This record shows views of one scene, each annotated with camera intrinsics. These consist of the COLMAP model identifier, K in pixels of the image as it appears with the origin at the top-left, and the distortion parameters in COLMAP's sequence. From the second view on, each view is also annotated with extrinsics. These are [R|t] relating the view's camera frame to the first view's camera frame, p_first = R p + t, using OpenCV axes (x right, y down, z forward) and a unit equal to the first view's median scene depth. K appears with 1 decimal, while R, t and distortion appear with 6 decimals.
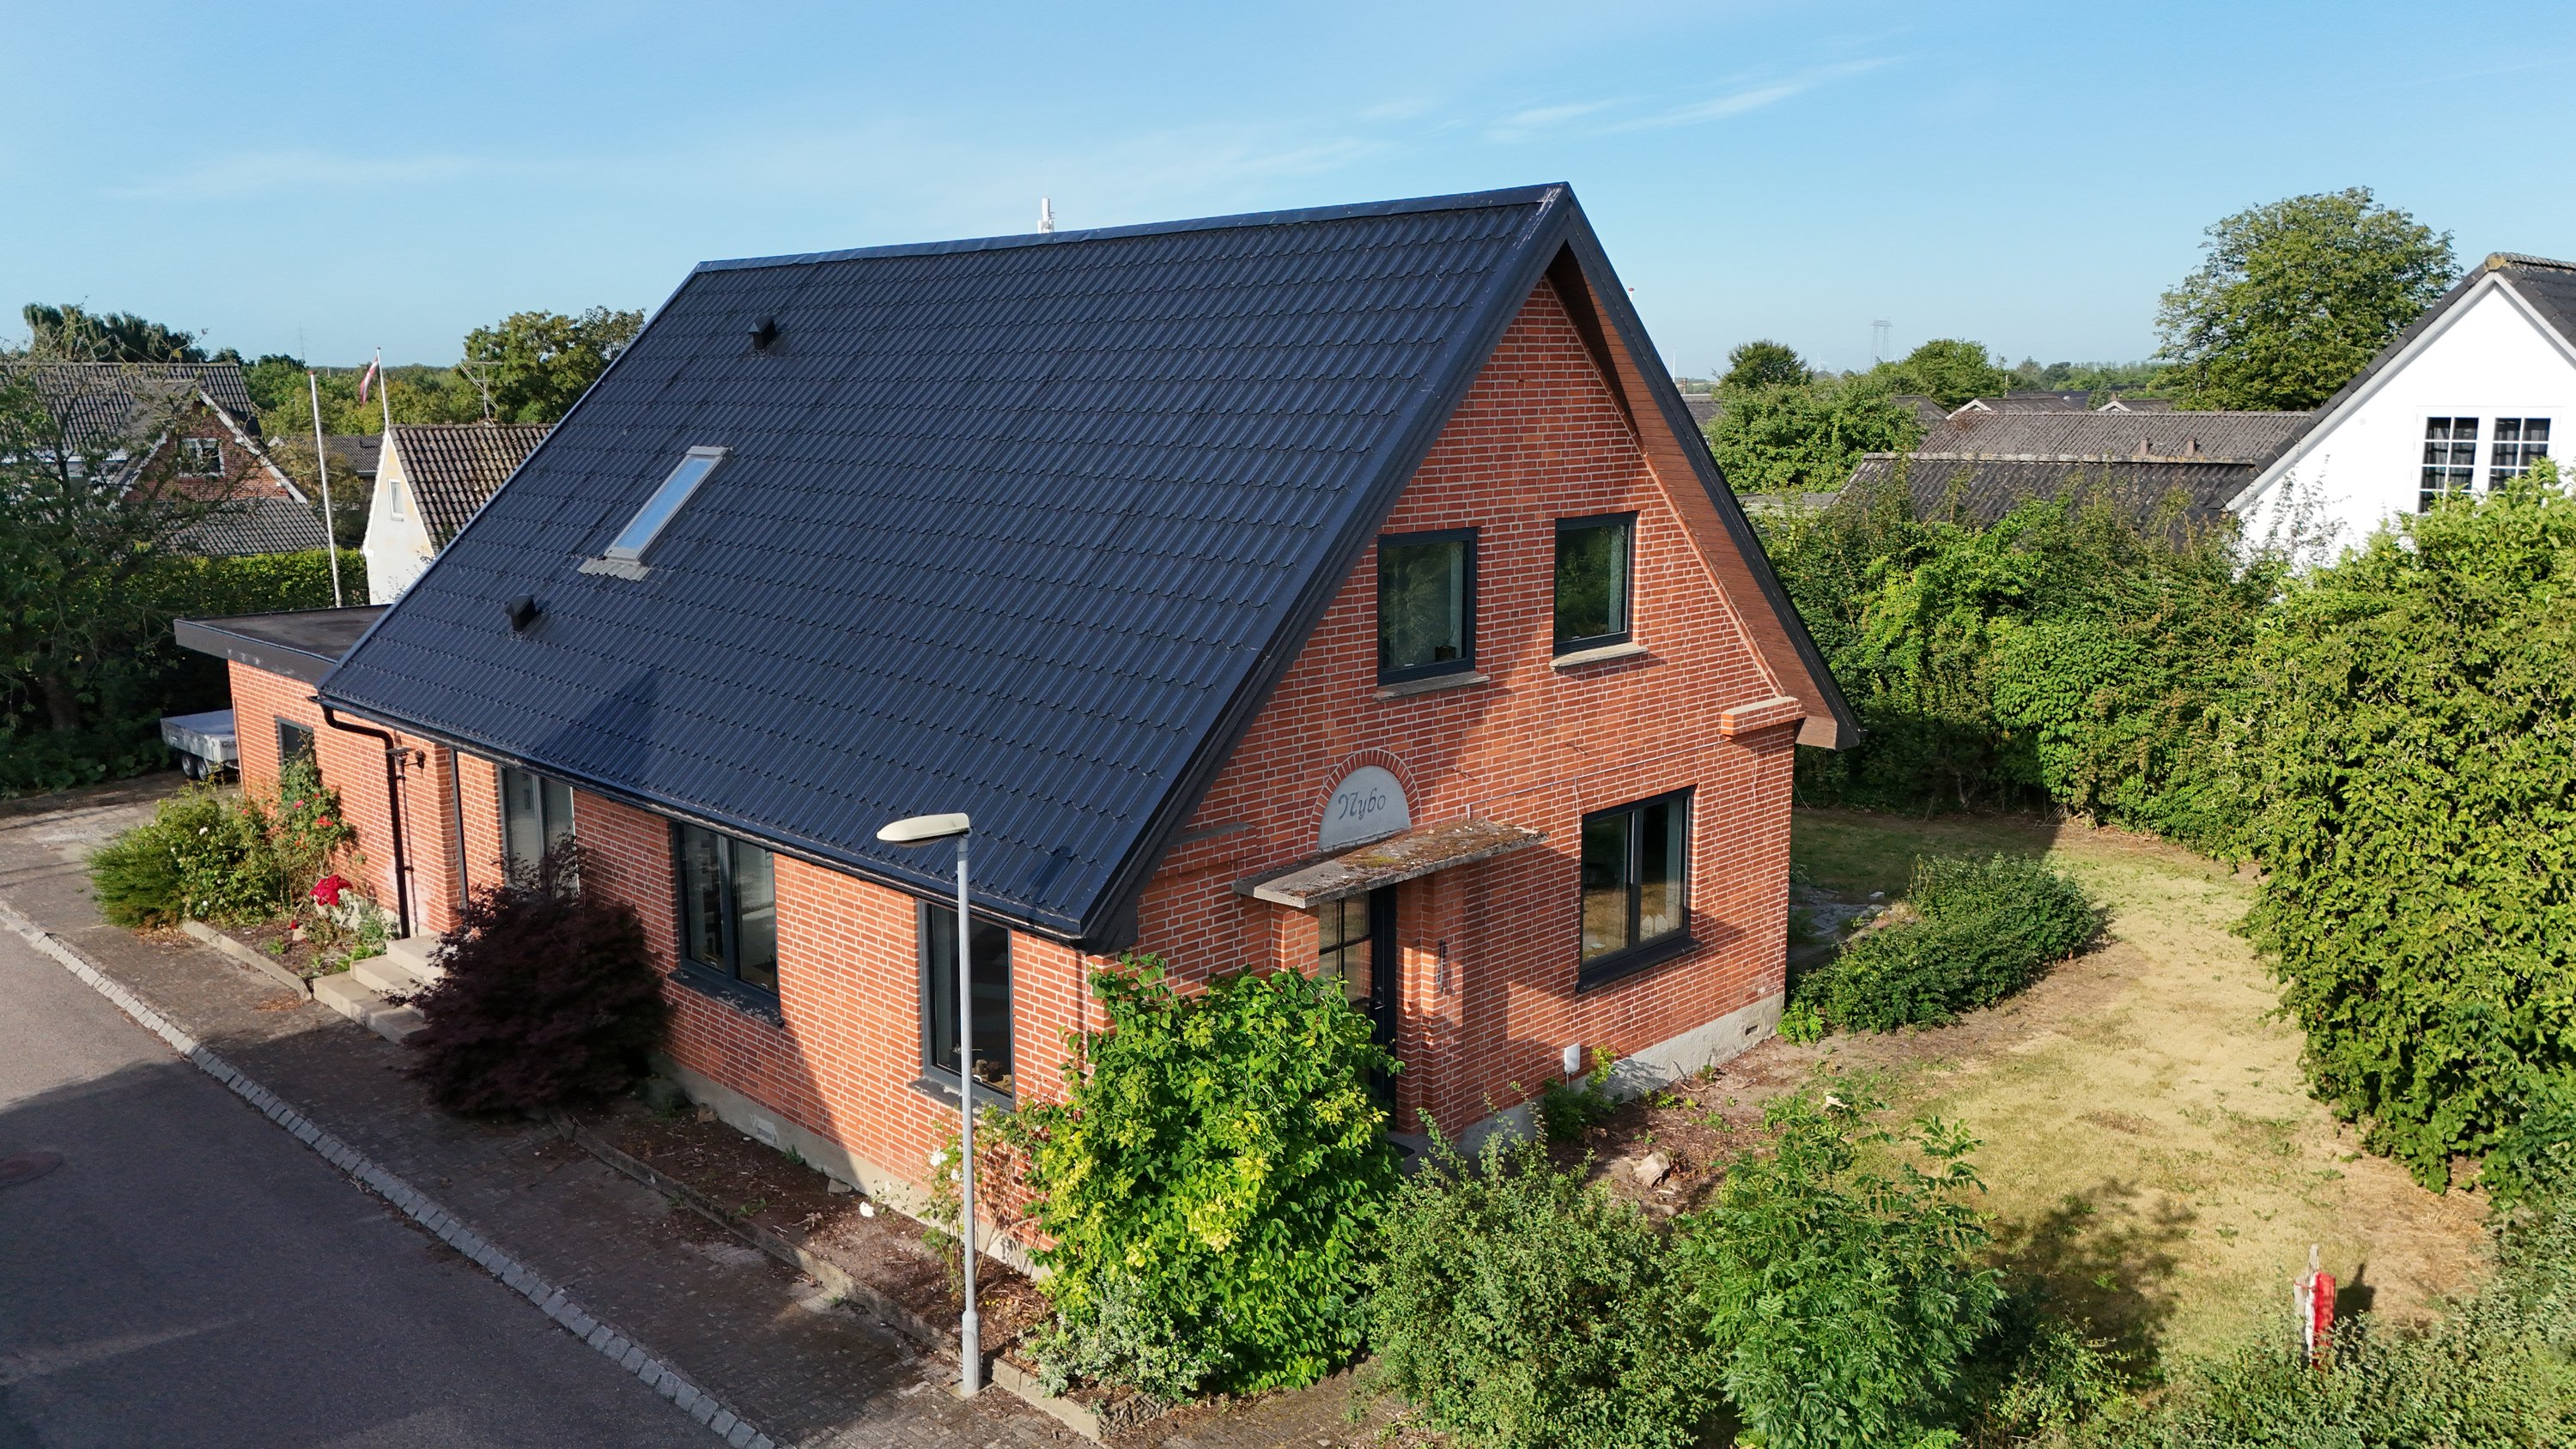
lens RADIAL K [[1881.7, 0, 1288.0], [0, 1881.7, 724.5], [0, 0, 1]] dist [0.051688, 0.001427]
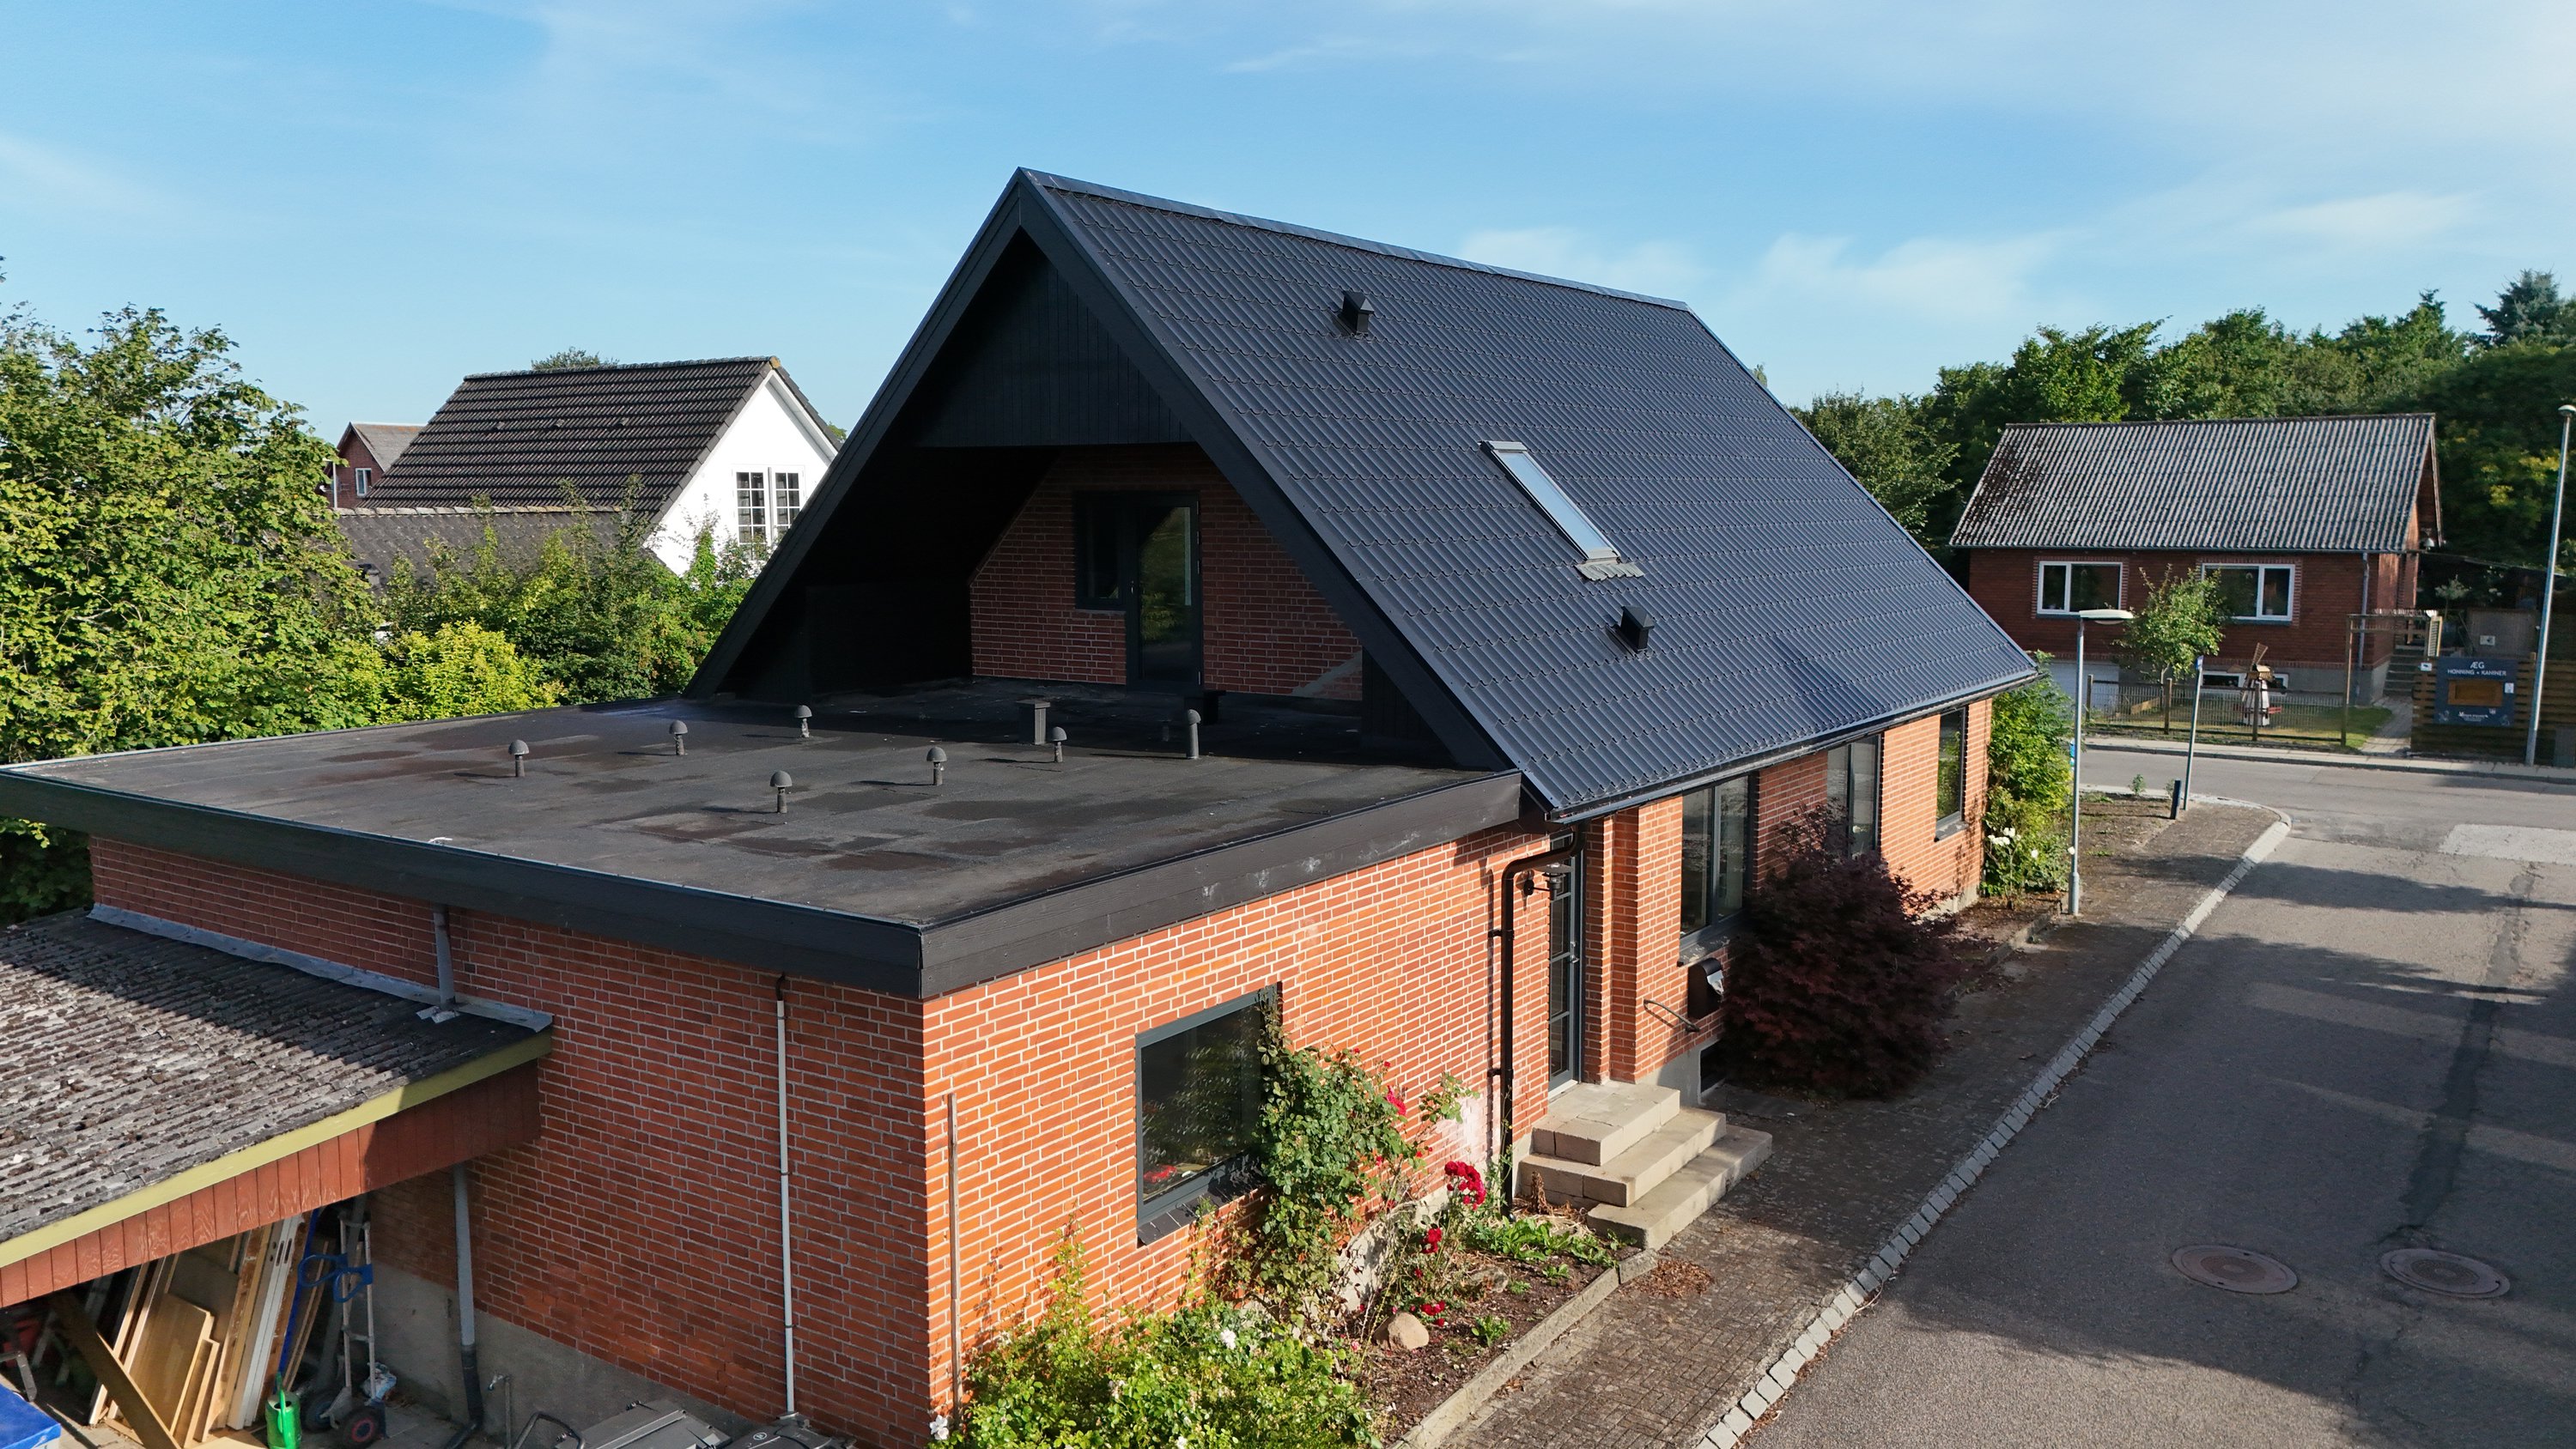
lens RADIAL K [[1921.5, 0, 1289.0], [0, 1921.5, 694.2], [0, 0, 1]] dist [0.033494, -0.002765]
pose [[-0.183093, -0.096357, 0.978362, -1.156521], [0.179794, 0.975119, 0.129684, -0.160128], [-0.966515, 0.199647, -0.161213, 1.228874]]
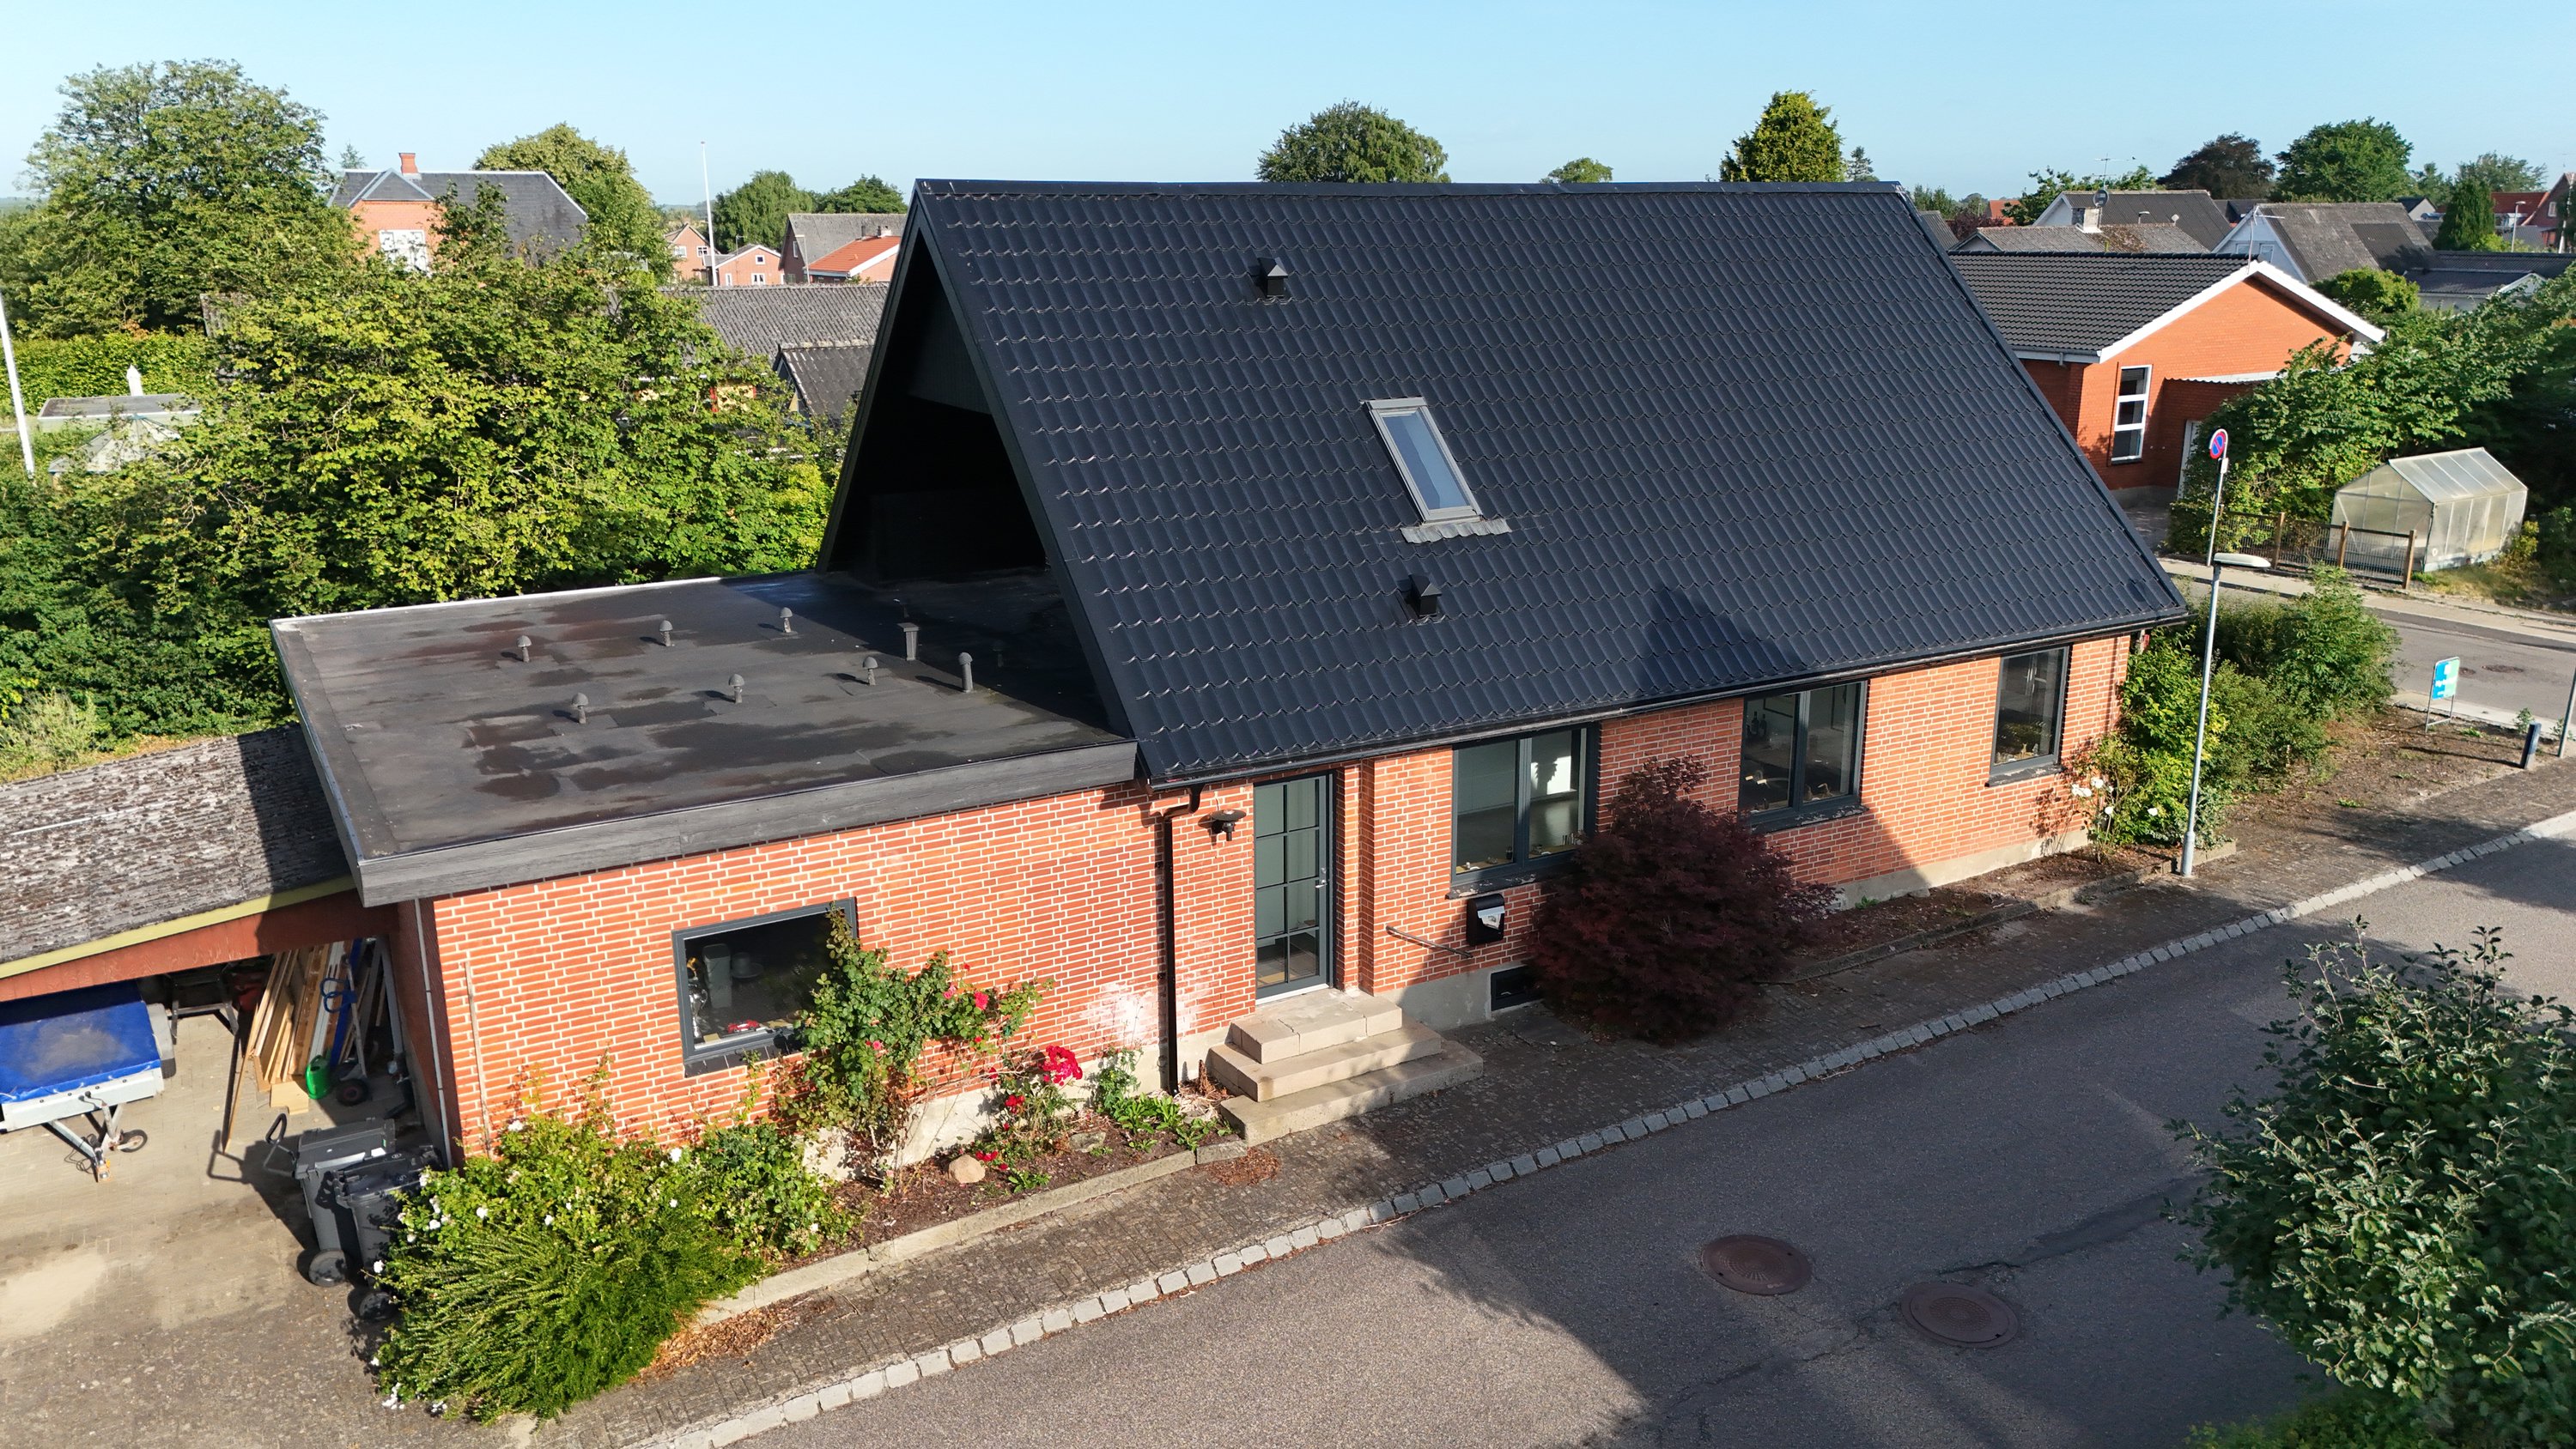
lens RADIAL K [[1881.7, 0, 1288.0], [0, 1881.7, 724.5], [0, 0, 1]] dist [0.051688, 0.001427]
pose [[0.251114, -0.247006, 0.935911, -1.231135], [0.176404, 0.962379, 0.206660, -0.189068], [-0.951748, 0.113203, 0.285239, 0.767798]]
